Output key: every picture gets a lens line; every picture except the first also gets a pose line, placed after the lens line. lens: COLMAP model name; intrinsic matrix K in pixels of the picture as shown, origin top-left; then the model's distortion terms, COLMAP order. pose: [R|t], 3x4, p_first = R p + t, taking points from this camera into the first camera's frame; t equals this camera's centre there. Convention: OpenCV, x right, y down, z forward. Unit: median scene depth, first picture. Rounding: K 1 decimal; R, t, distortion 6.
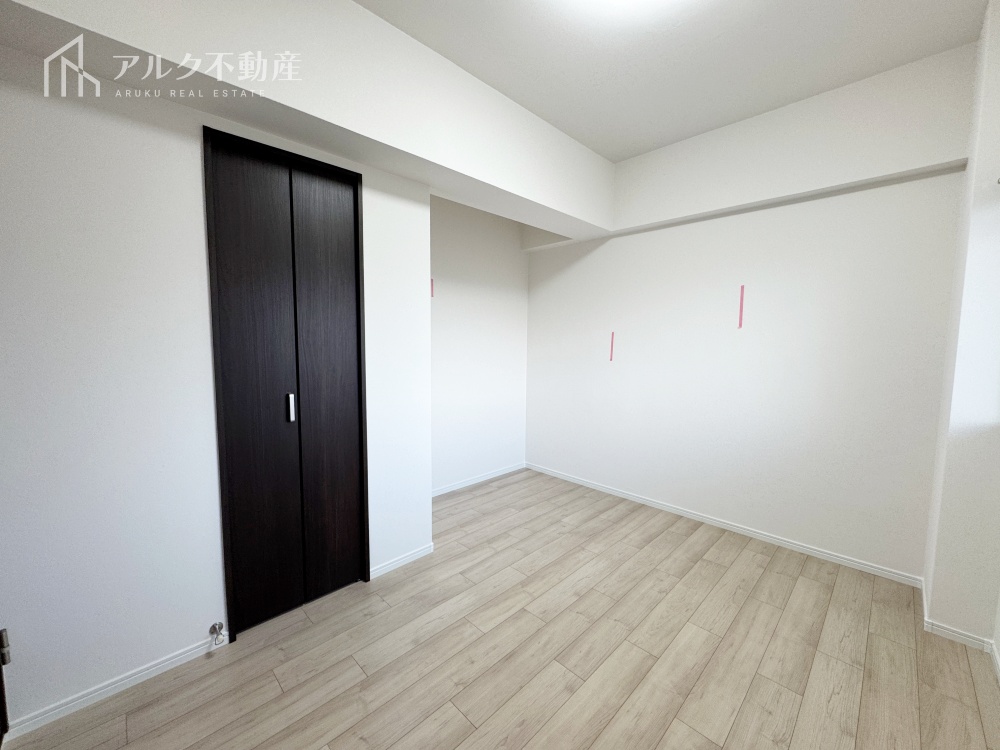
lens RADIAL K [[398.8, 0, 499.9], [0, 398.8, 372.6], [0, 0, 1]] dist [0.000746, 0.000431]
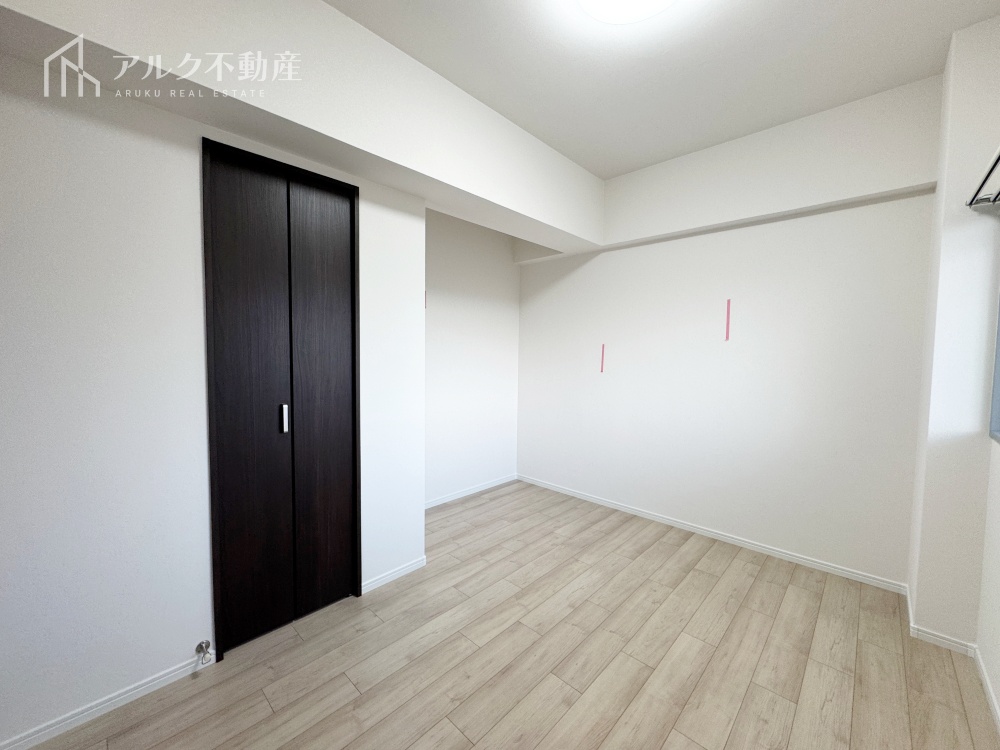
lens RADIAL K [[398.8, 0, 500.3], [0, 398.8, 372.9], [0, 0, 1]] dist [0.000746, 0.000431]
pose [[0.999537, 0.001904, 0.030360, -0.017462], [-0.001014, 0.999570, -0.029316, 0.003161], [-0.030403, 0.029272, 0.999109, -0.007890]]
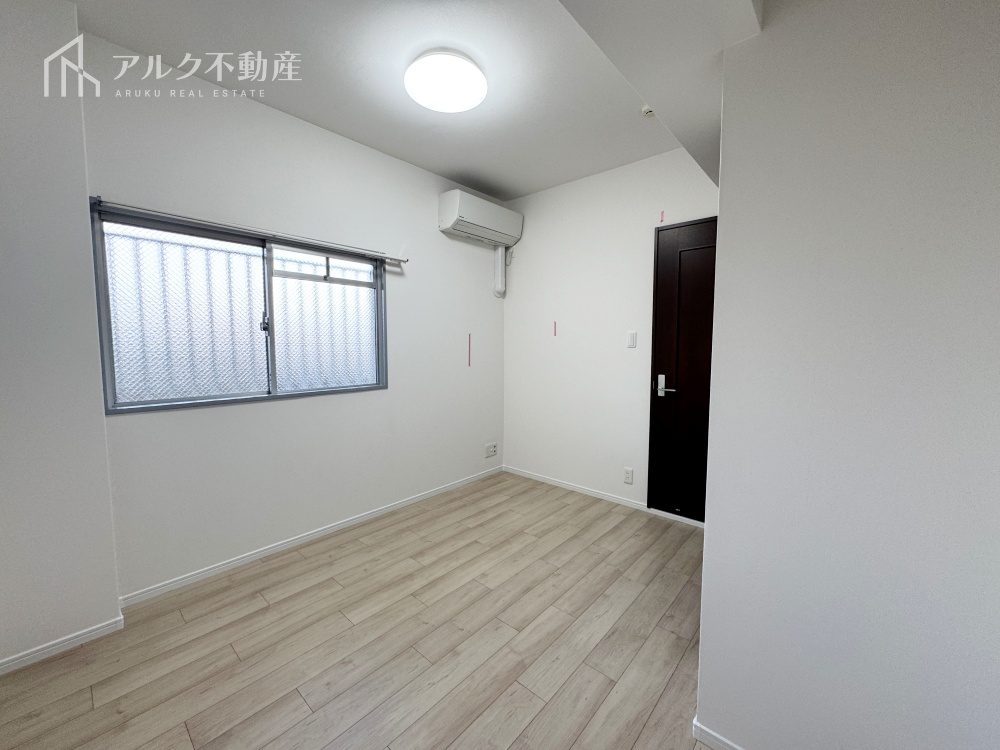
lens RADIAL K [[398.8, 0, 499.3], [0, 398.8, 371.9], [0, 0, 1]] dist [0.000746, 0.000431]
pose [[-0.997969, -0.005103, -0.063495, 0.167362], [-0.014661, 0.988426, 0.150995, -0.151379], [0.061989, 0.151619, -0.986493, 1.815183]]
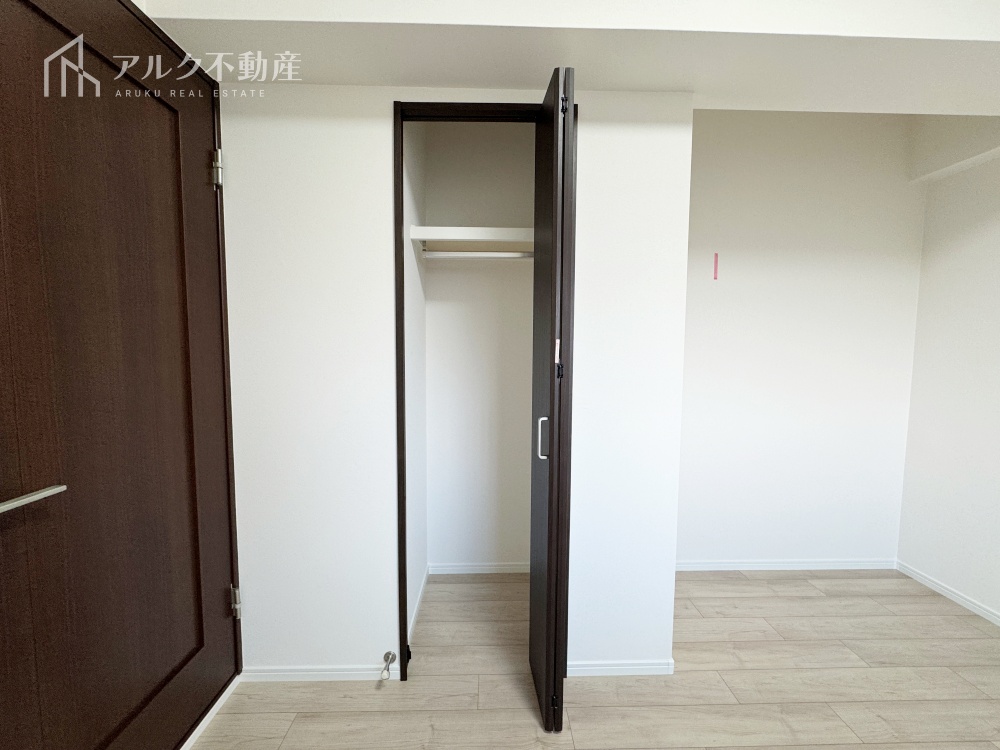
lens RADIAL K [[398.8, 0, 496.0], [0, 398.8, 374.8], [0, 0, 1]] dist [0.000746, 0.000431]
pose [[0.729956, 0.045309, -0.681991, 0.049179], [-0.058103, 0.998302, 0.004135, -0.017805], [0.681020, 0.036607, 0.731349, 0.410108]]
